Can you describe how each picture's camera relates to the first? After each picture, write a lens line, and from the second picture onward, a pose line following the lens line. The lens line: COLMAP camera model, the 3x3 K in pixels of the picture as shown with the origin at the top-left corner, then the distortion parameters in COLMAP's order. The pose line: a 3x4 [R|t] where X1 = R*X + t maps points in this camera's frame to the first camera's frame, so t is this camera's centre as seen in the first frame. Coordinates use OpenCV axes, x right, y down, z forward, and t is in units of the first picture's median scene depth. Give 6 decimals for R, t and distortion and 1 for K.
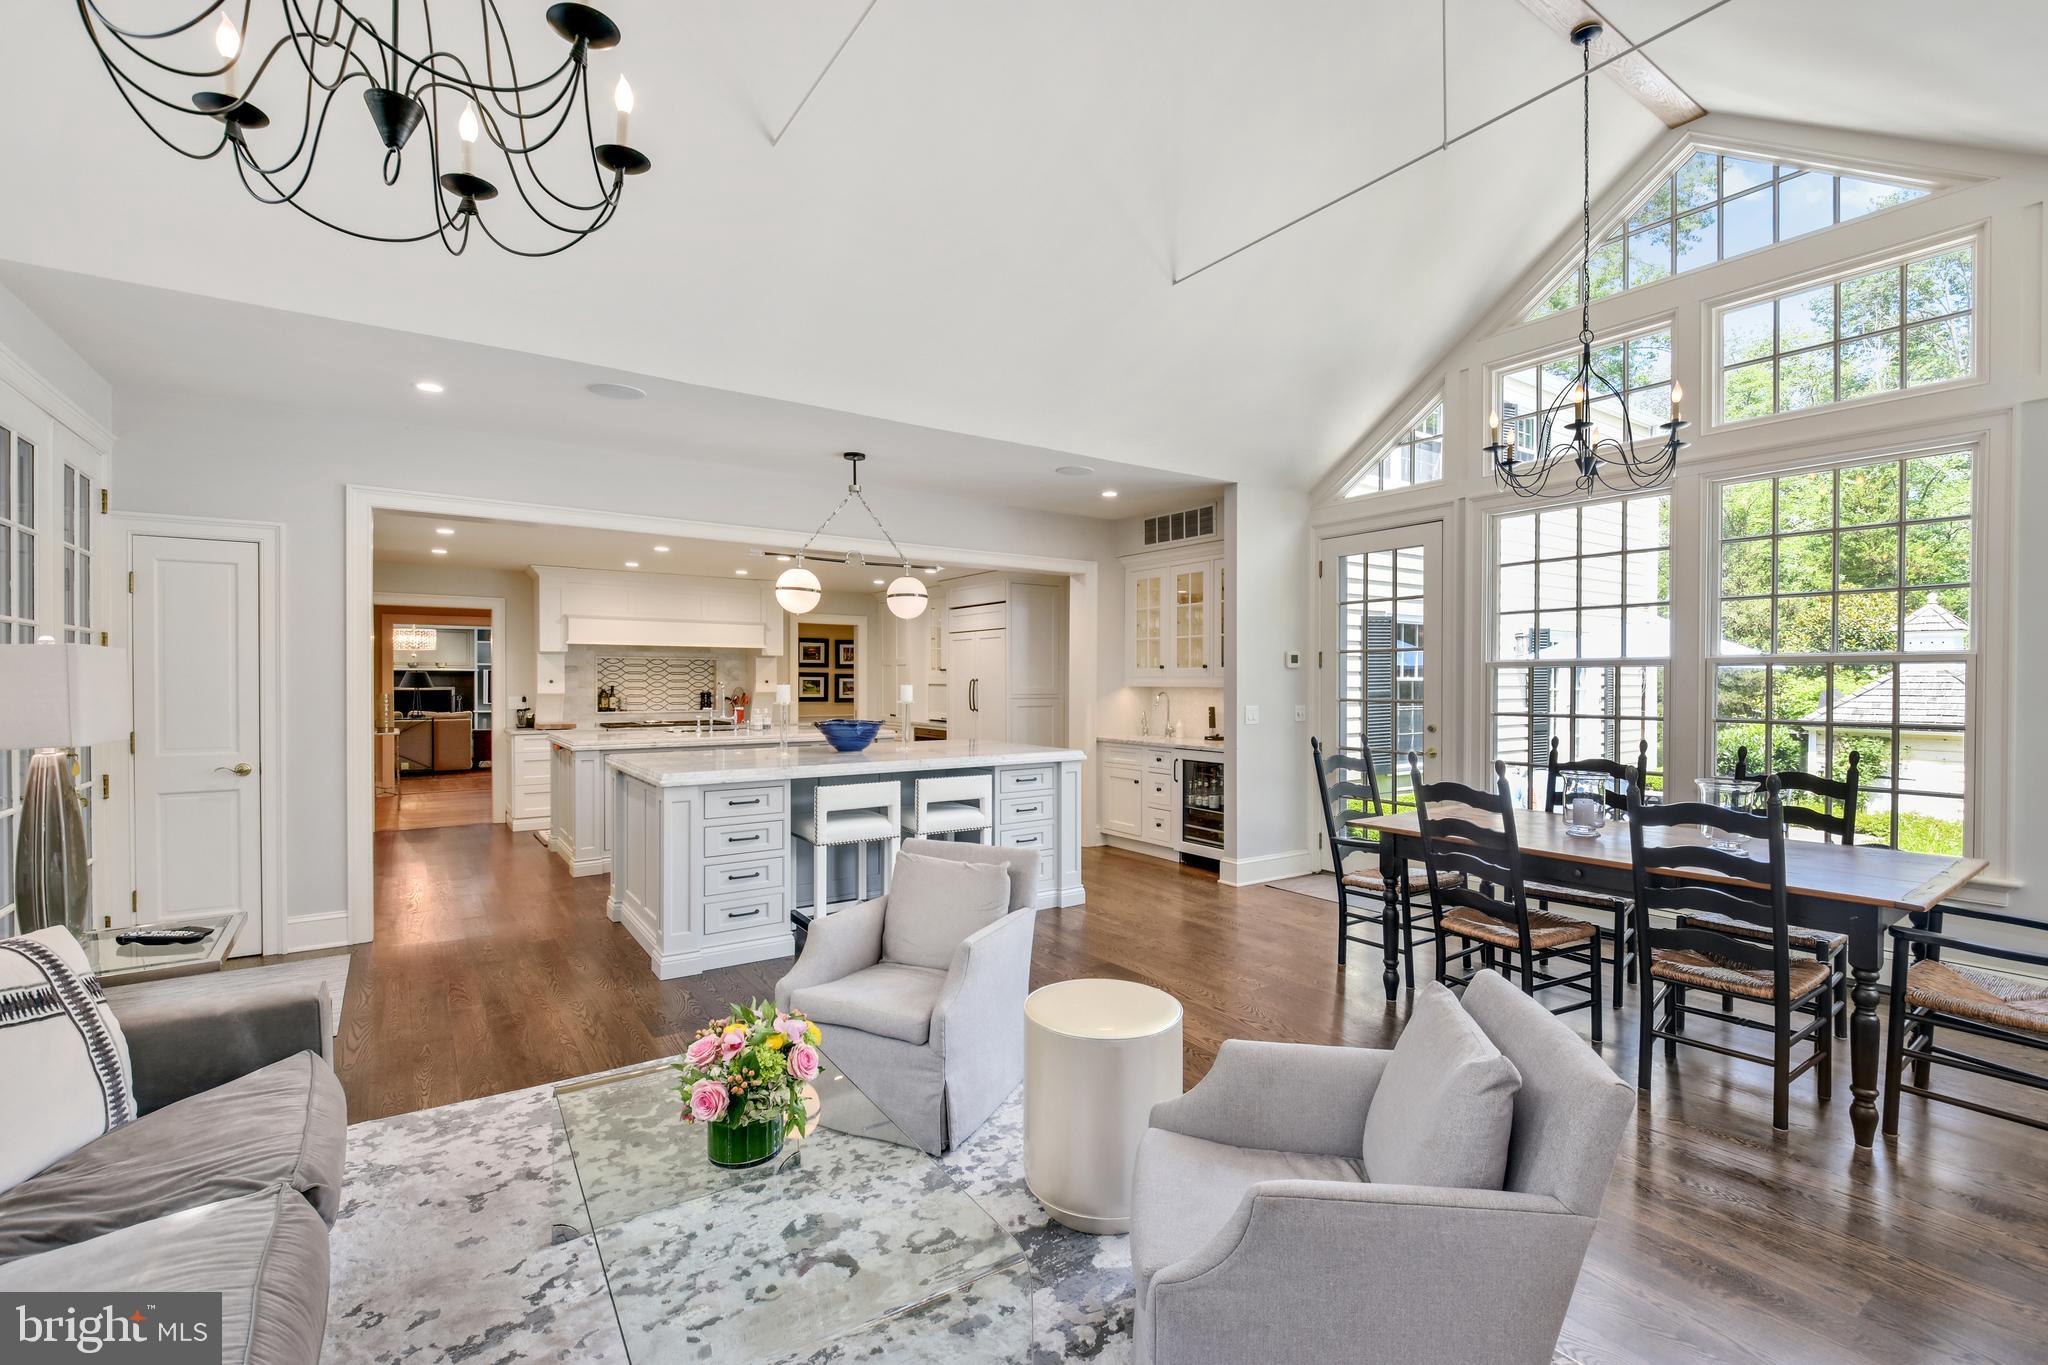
lens RADIAL K [[902.7, 0, 1014.2], [0, 902.7, 676.5], [0, 0, 1]] dist [0.034023, -0.000126]
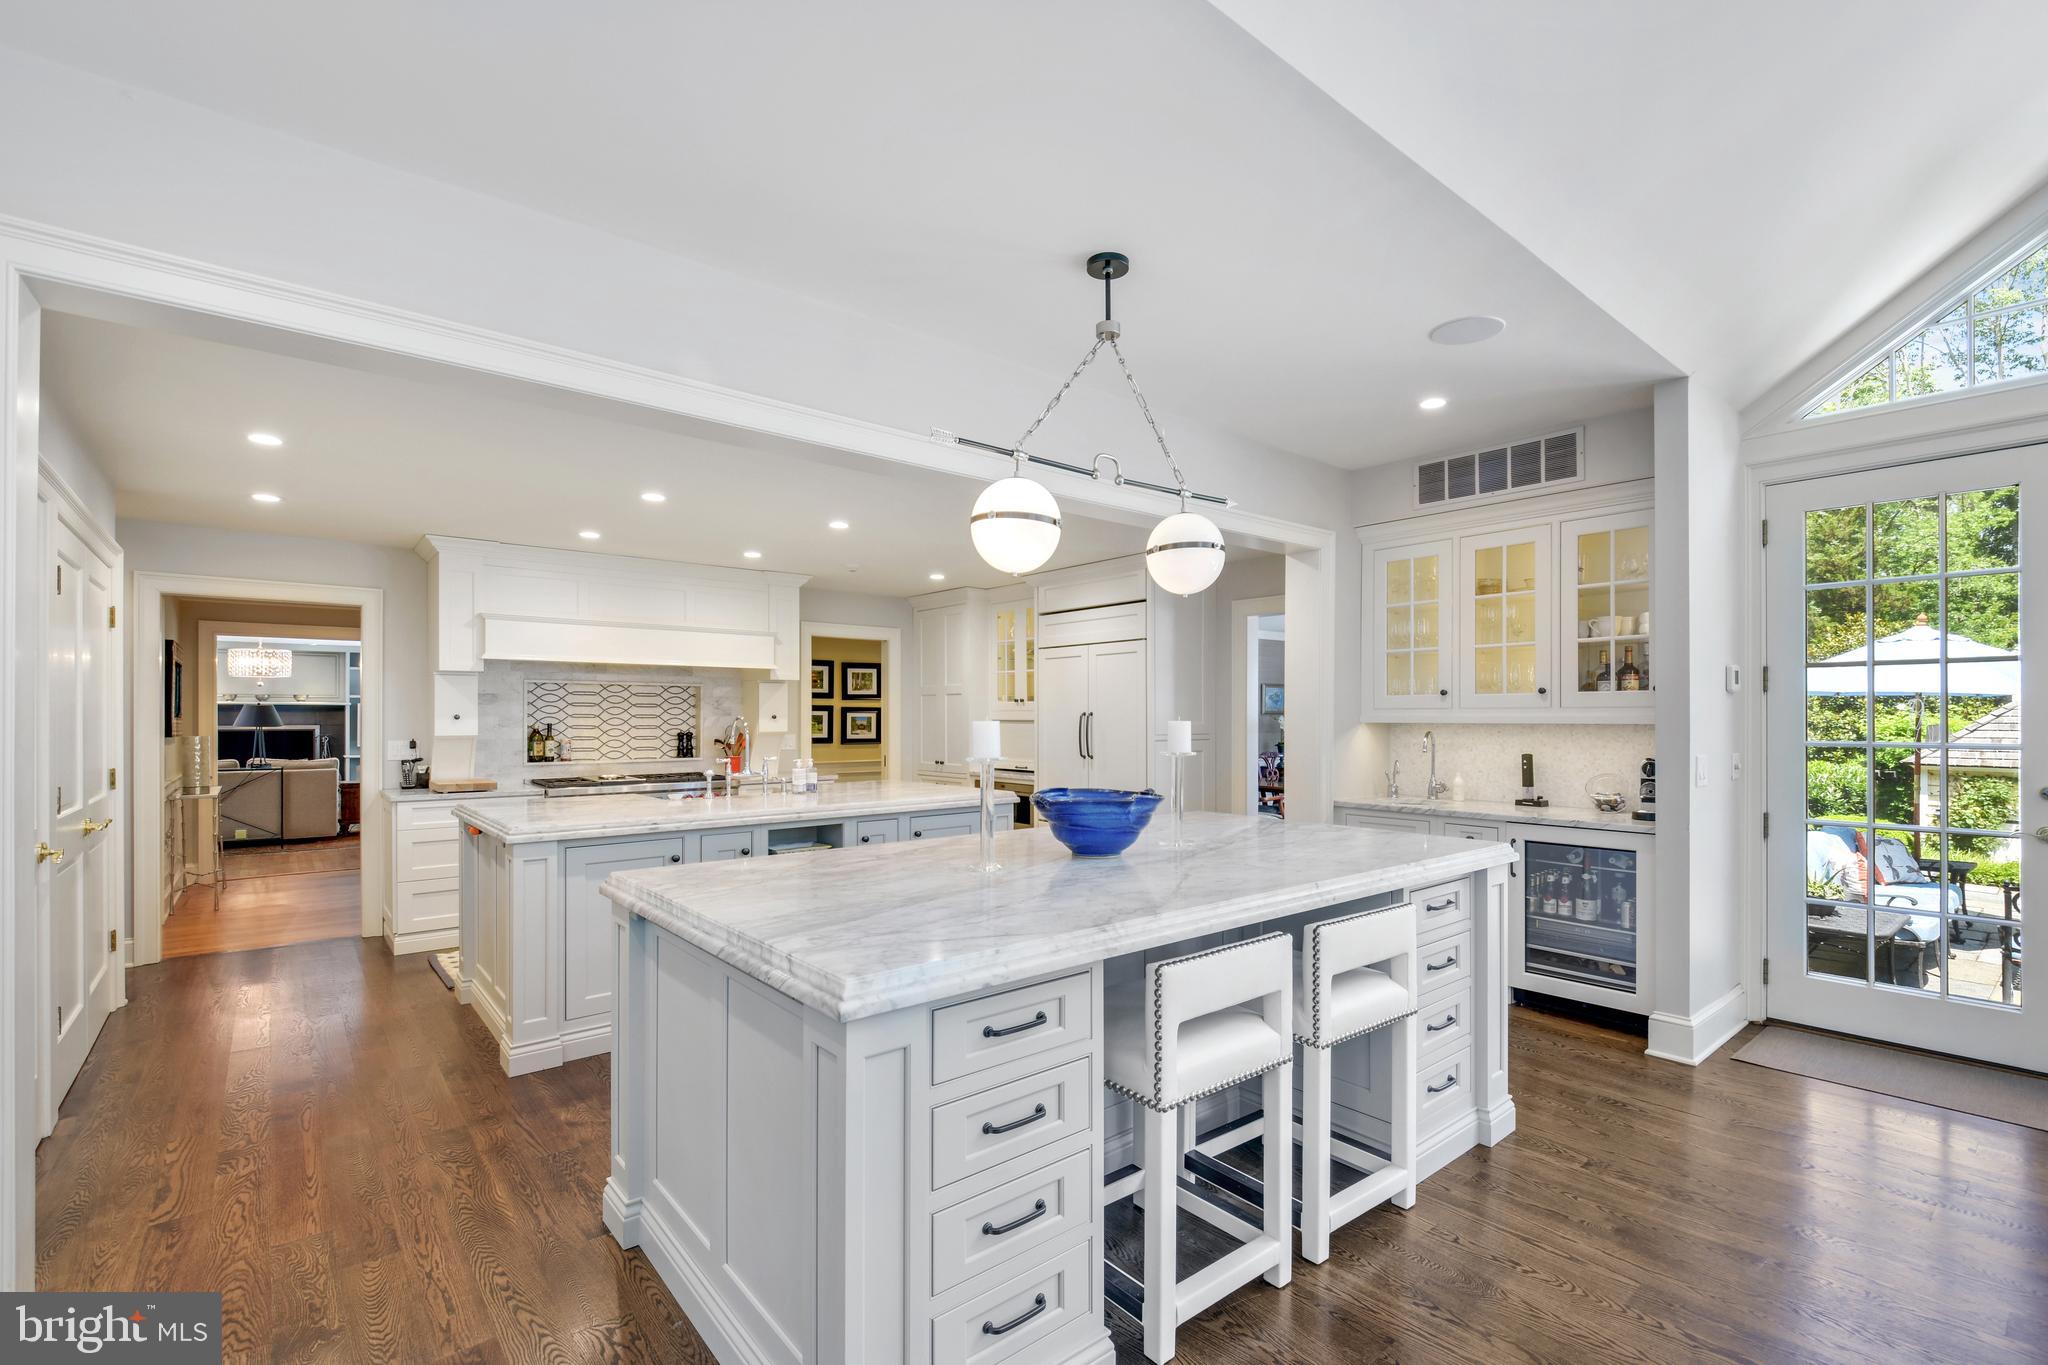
lens RADIAL K [[933.8, 0, 1031.3], [0, 933.8, 704.0], [0, 0, 1]] dist [0.010936, -0.000272]
pose [[0.995784, -0.000293, 0.091729, -0.157199], [0.001119, 0.999959, -0.008947, 0.002499], [-0.091722, 0.009012, 0.995744, 0.288238]]
